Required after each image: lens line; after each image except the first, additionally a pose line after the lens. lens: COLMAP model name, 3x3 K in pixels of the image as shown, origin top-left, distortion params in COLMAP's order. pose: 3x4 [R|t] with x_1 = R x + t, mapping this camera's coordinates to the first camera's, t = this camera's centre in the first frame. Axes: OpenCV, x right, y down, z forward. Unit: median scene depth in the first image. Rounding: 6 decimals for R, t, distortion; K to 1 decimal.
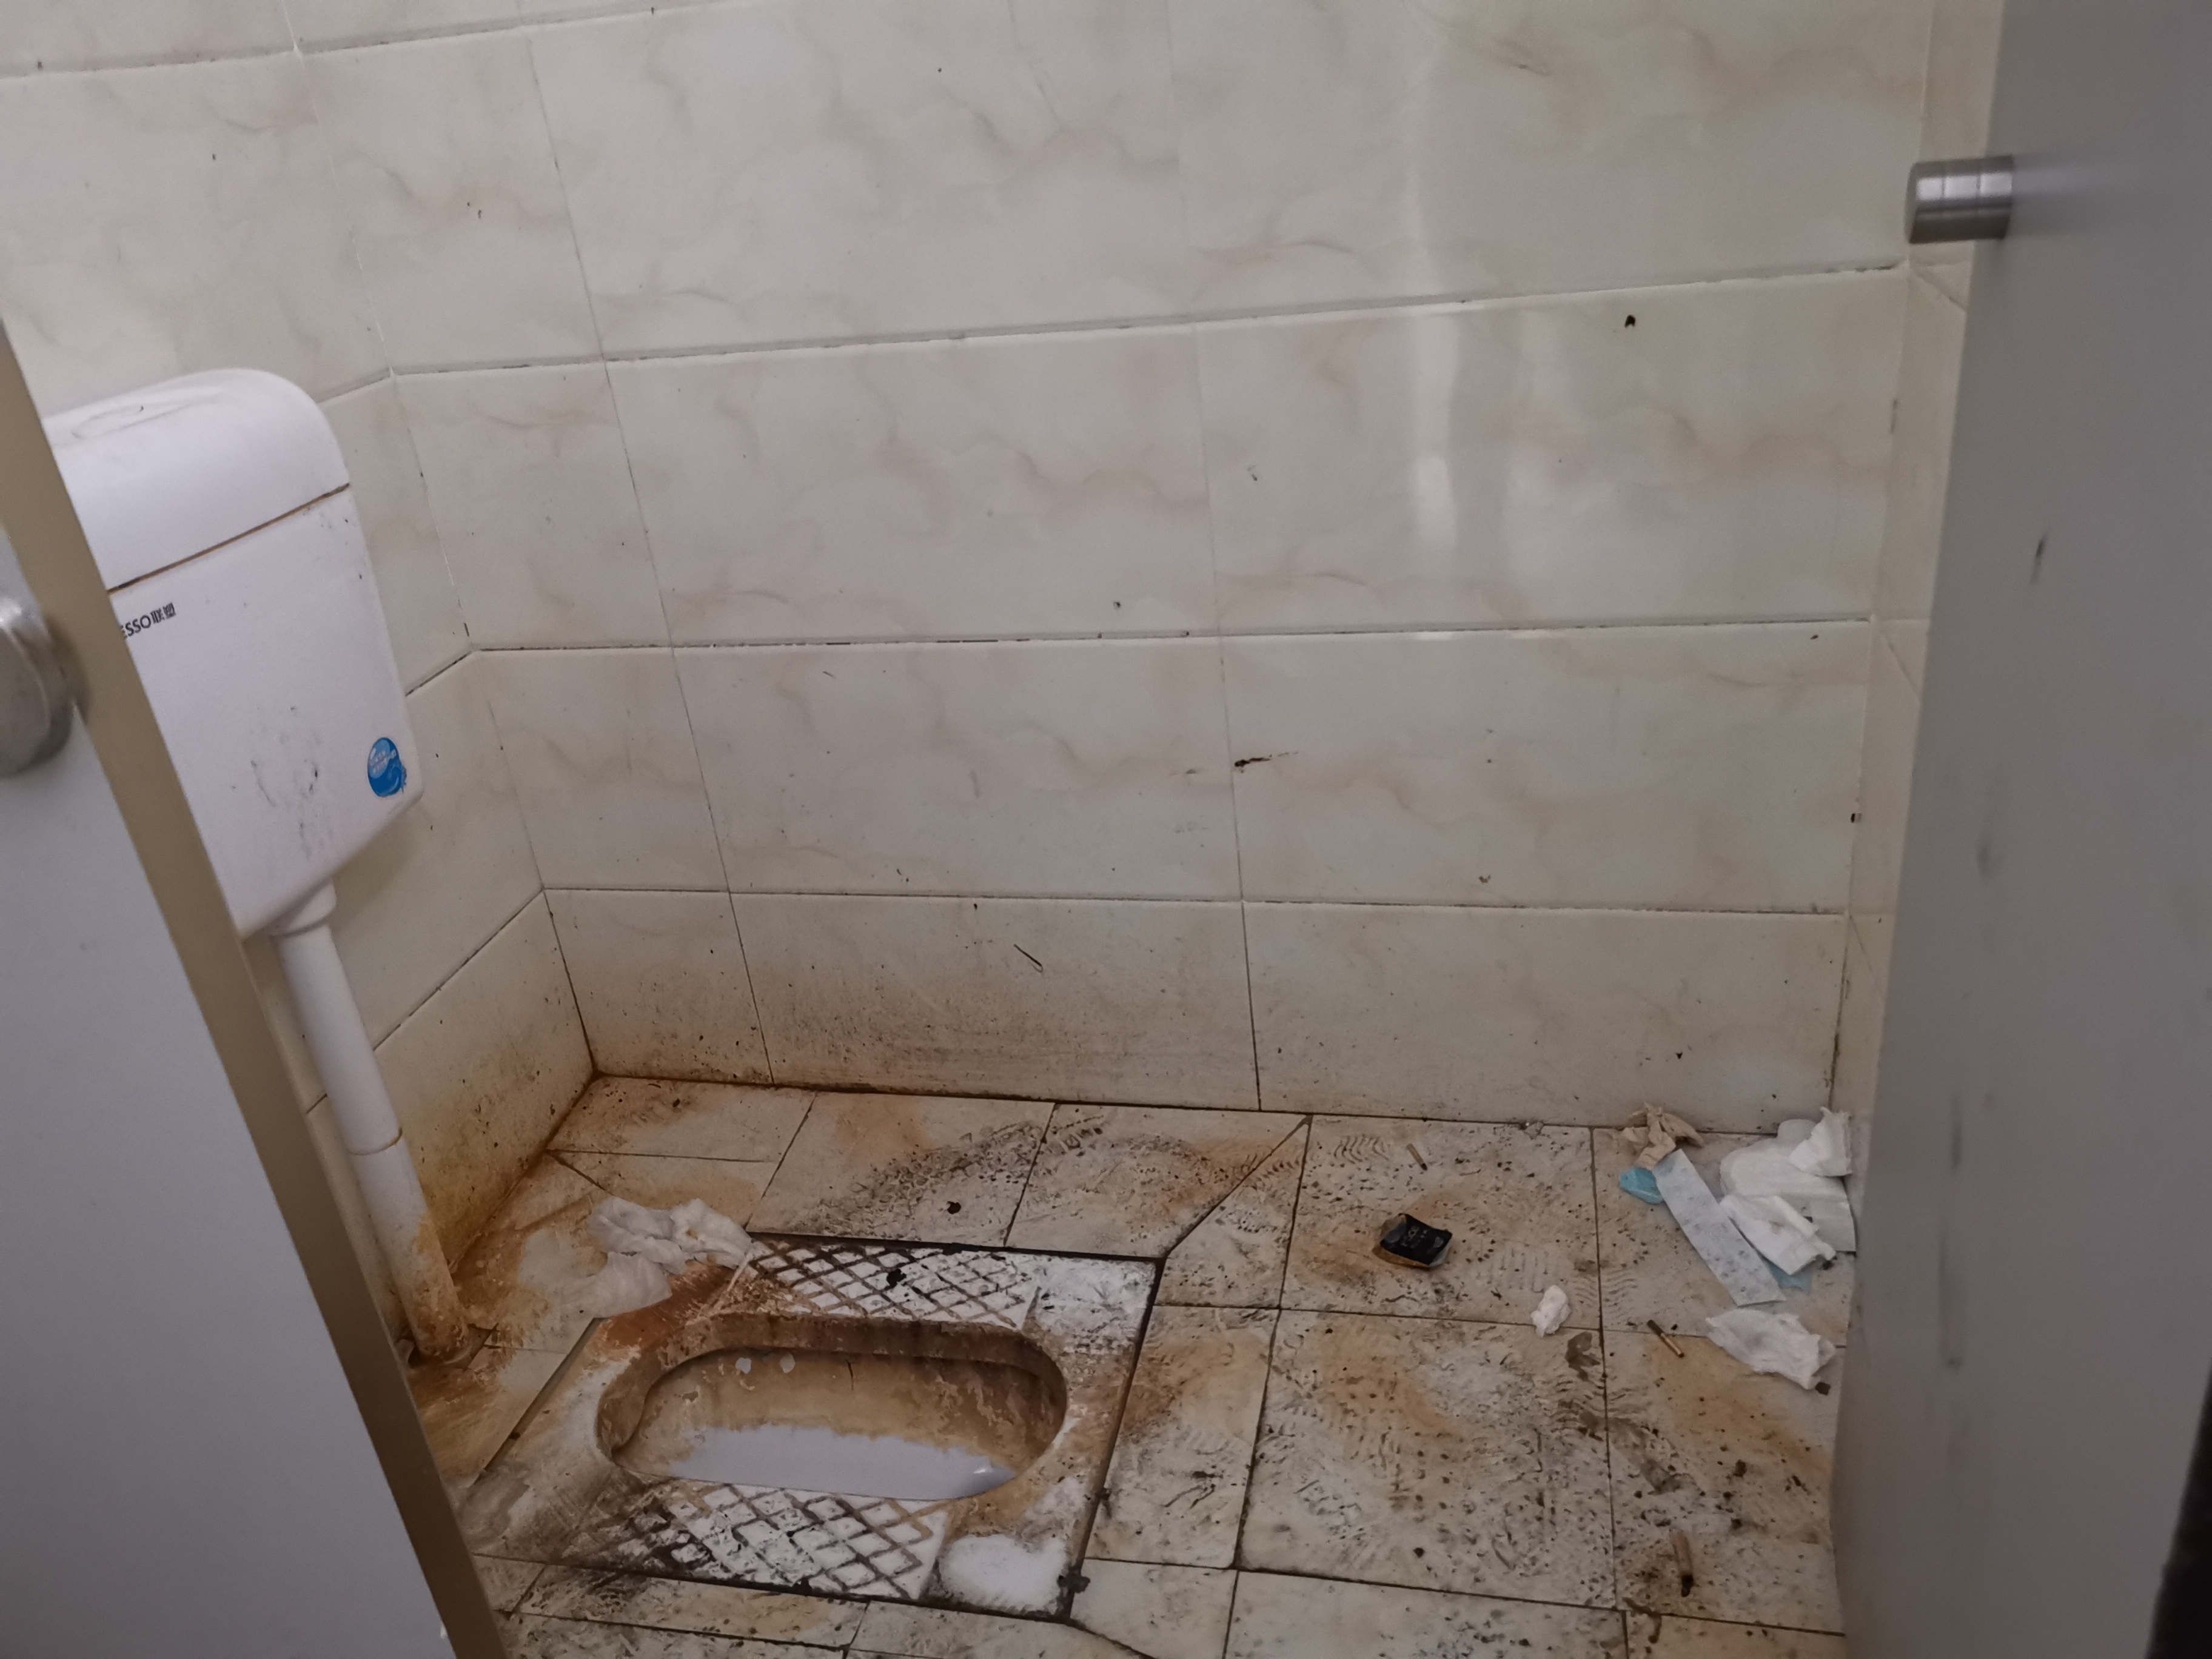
lens RADIAL K [[1685.4, 0, 1108.7], [0, 1685.4, 831.4], [0, 0, 1]] dist [0.033463, -0.016612]
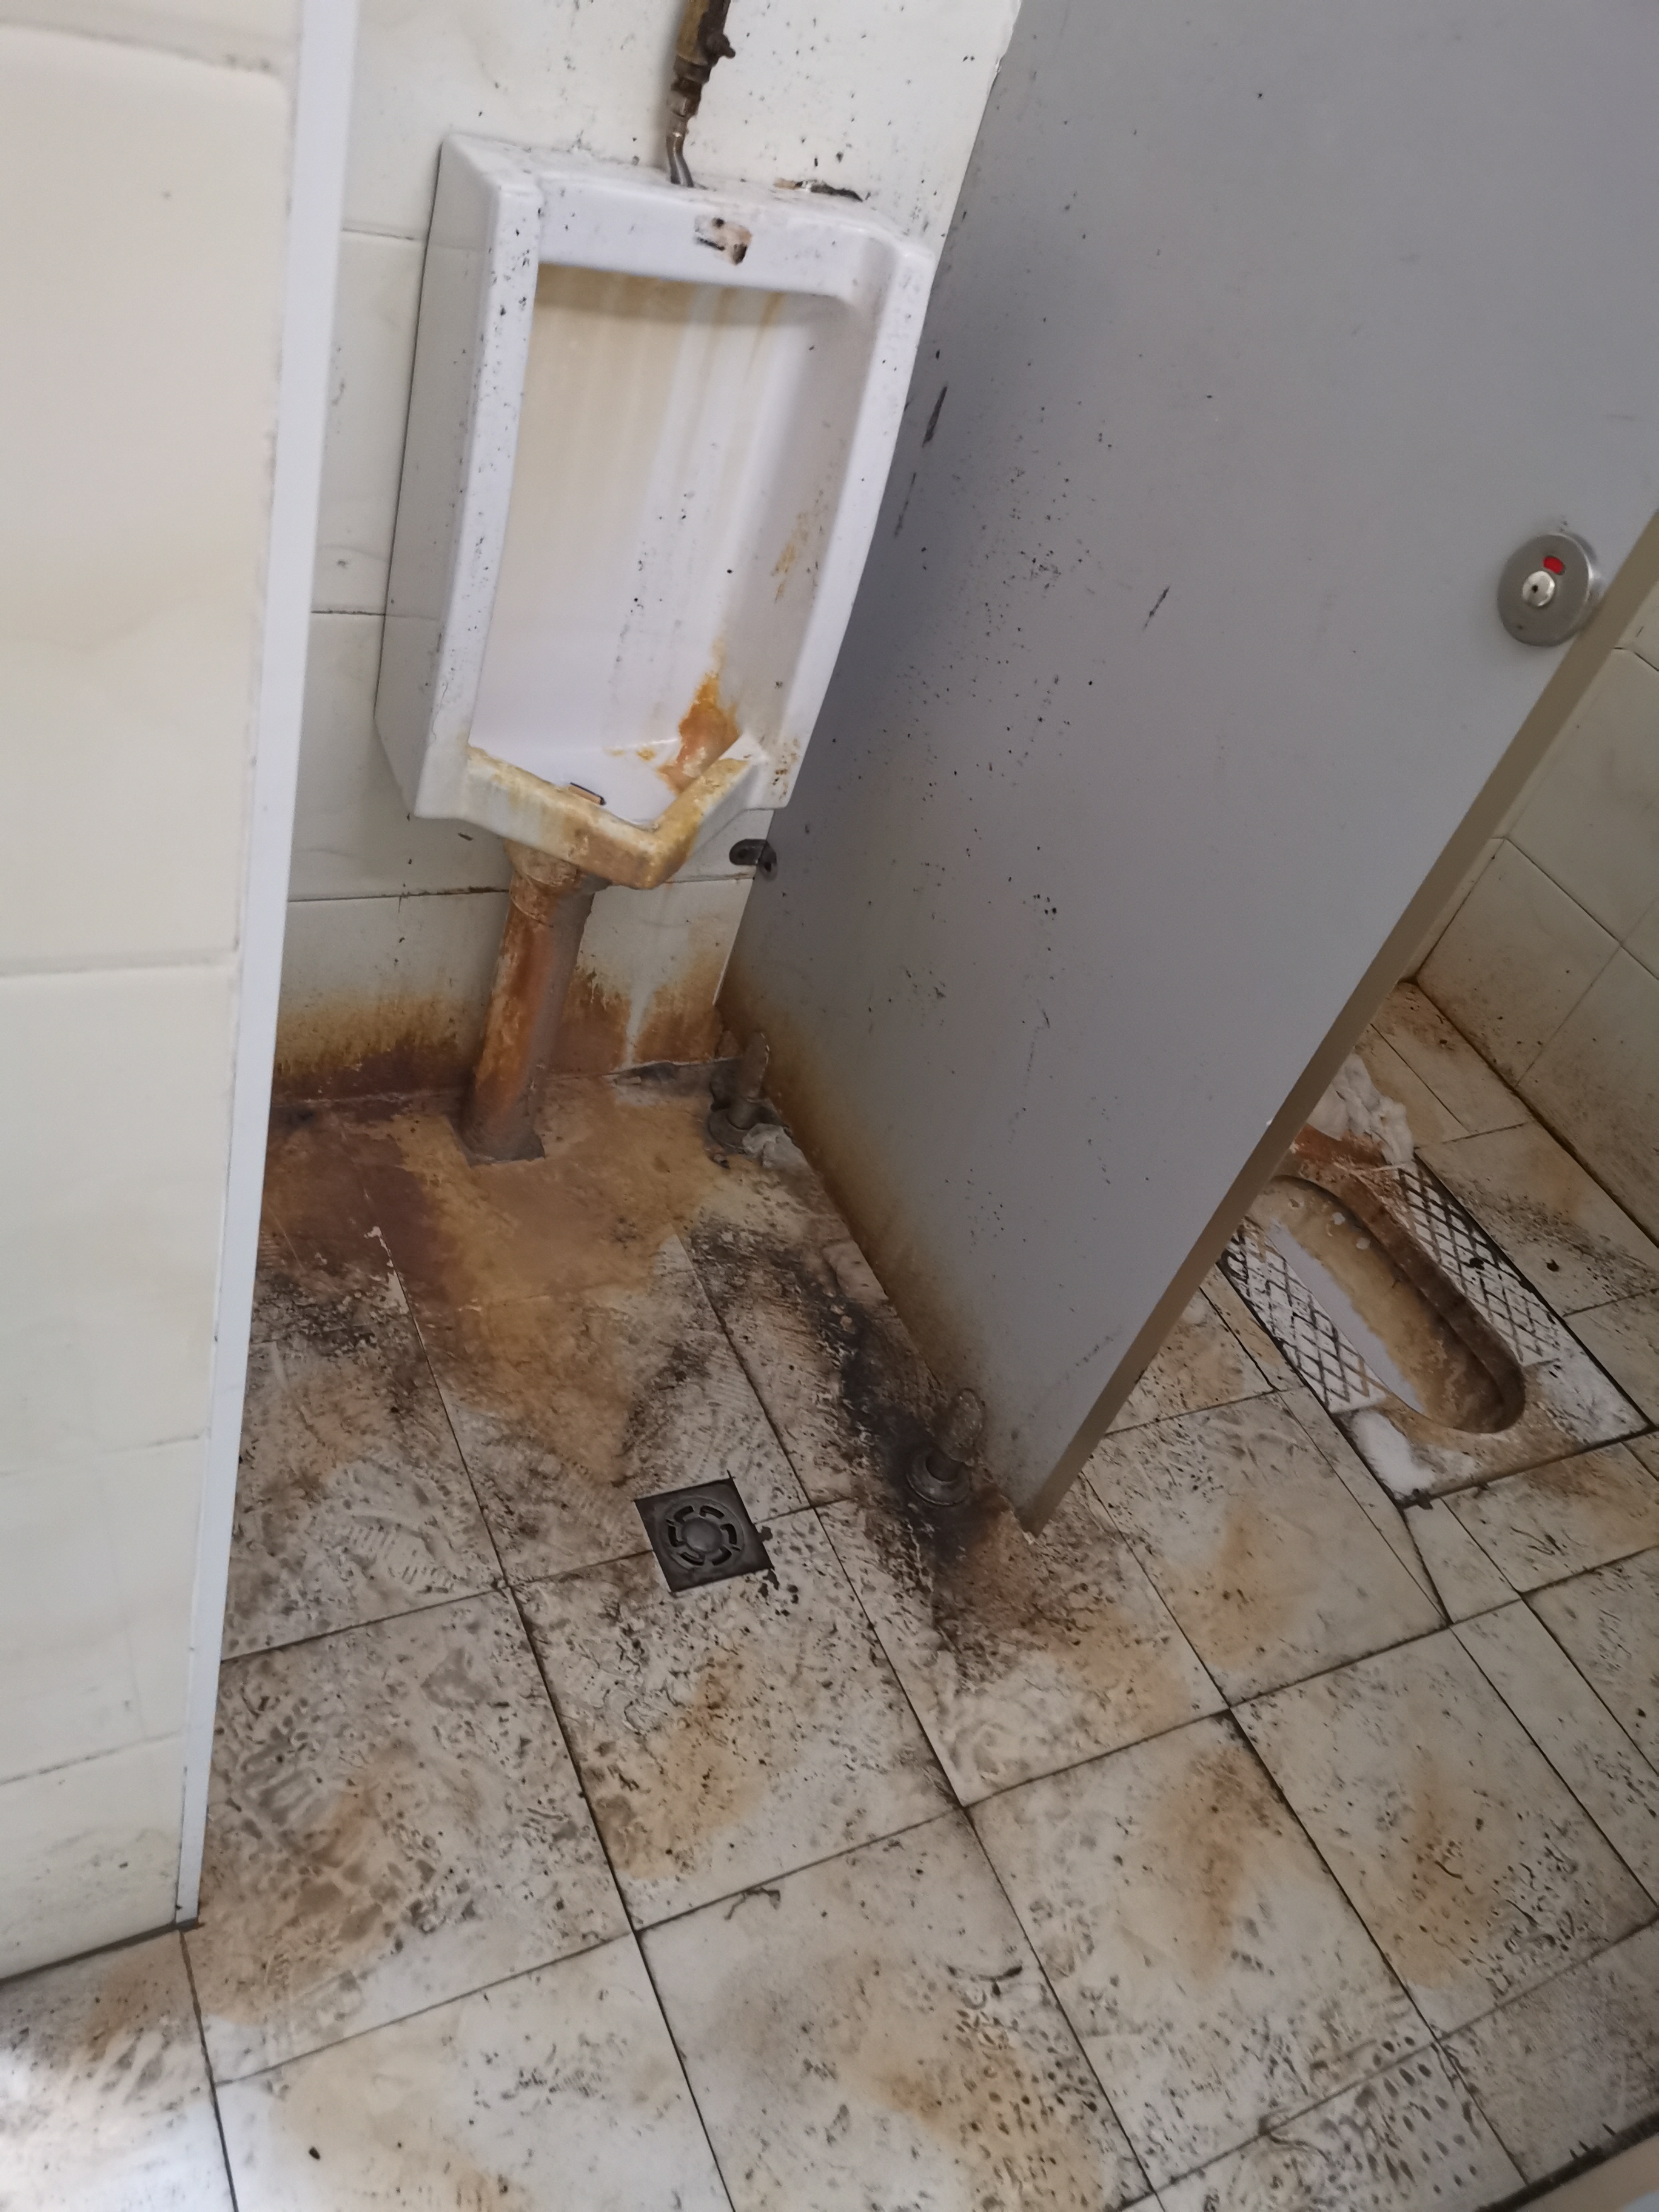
lens RADIAL K [[1685.4, 0, 821.6], [0, 1685.4, 1106.3], [0, 0, 1]] dist [0.033463, -0.016612]
pose [[0.555589, 0.725627, -0.405940, 0.026581], [-0.630560, 0.685950, 0.363135, 0.038887], [0.541955, 0.054216, 0.838657, -0.303647]]
